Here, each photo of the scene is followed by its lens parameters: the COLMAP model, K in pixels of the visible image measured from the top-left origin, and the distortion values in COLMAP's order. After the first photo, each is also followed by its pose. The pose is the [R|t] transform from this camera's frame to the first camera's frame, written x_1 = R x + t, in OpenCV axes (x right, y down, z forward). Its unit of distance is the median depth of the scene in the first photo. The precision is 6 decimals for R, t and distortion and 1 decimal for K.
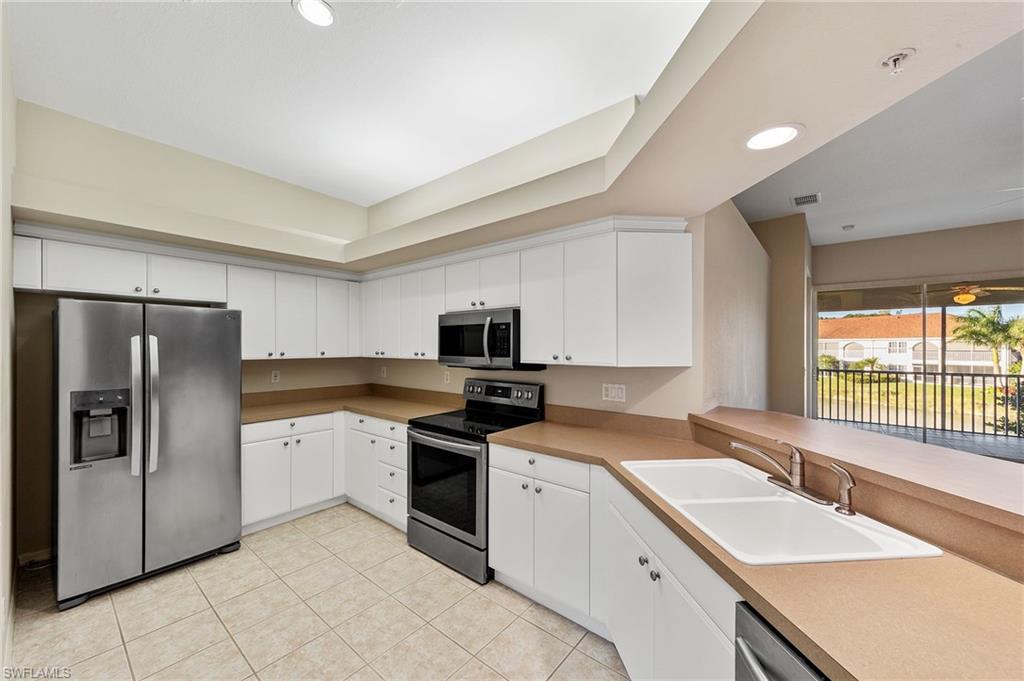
lens RADIAL K [[381.7, 0, 515.3], [0, 381.7, 347.5], [0, 0, 1]] dist [0.006497, 0.000366]
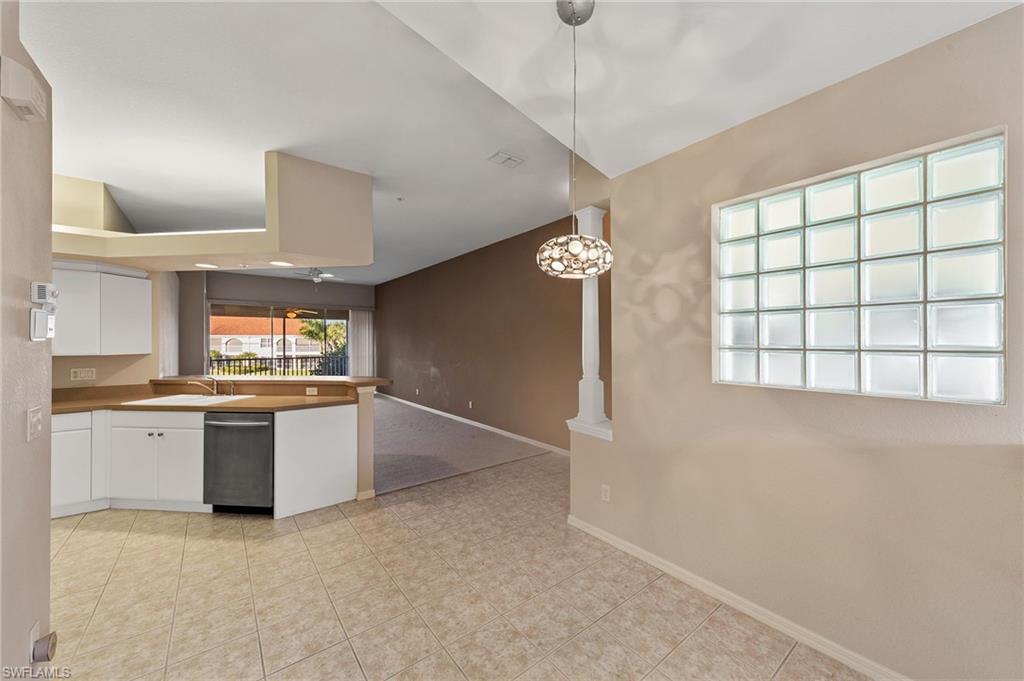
lens RADIAL K [[381.7, 0, 511.9], [0, 381.7, 338.5], [0, 0, 1]] dist [0.006497, 0.000366]
pose [[0.219261, 0.005224, 0.975652, -0.682728], [0.006926, 0.999952, -0.006910, 0.001453], [-0.975642, 0.008272, 0.219214, -0.773806]]
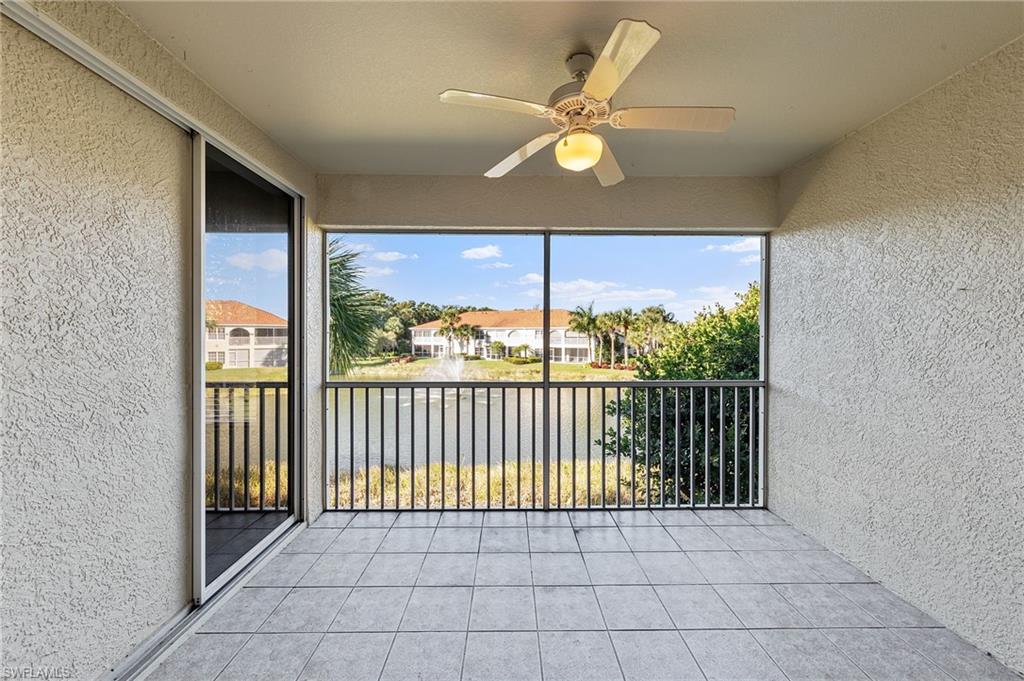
lens RADIAL K [[381.7, 0, 504.0], [0, 381.7, 334.6], [0, 0, 1]] dist [0.006497, 0.000366]
pose [[0.778041, 0.000404, 0.628214, 1.873587], [0.001135, 0.999997, -0.002049, 0.024981], [-0.628213, 0.002308, 0.778038, 1.611714]]
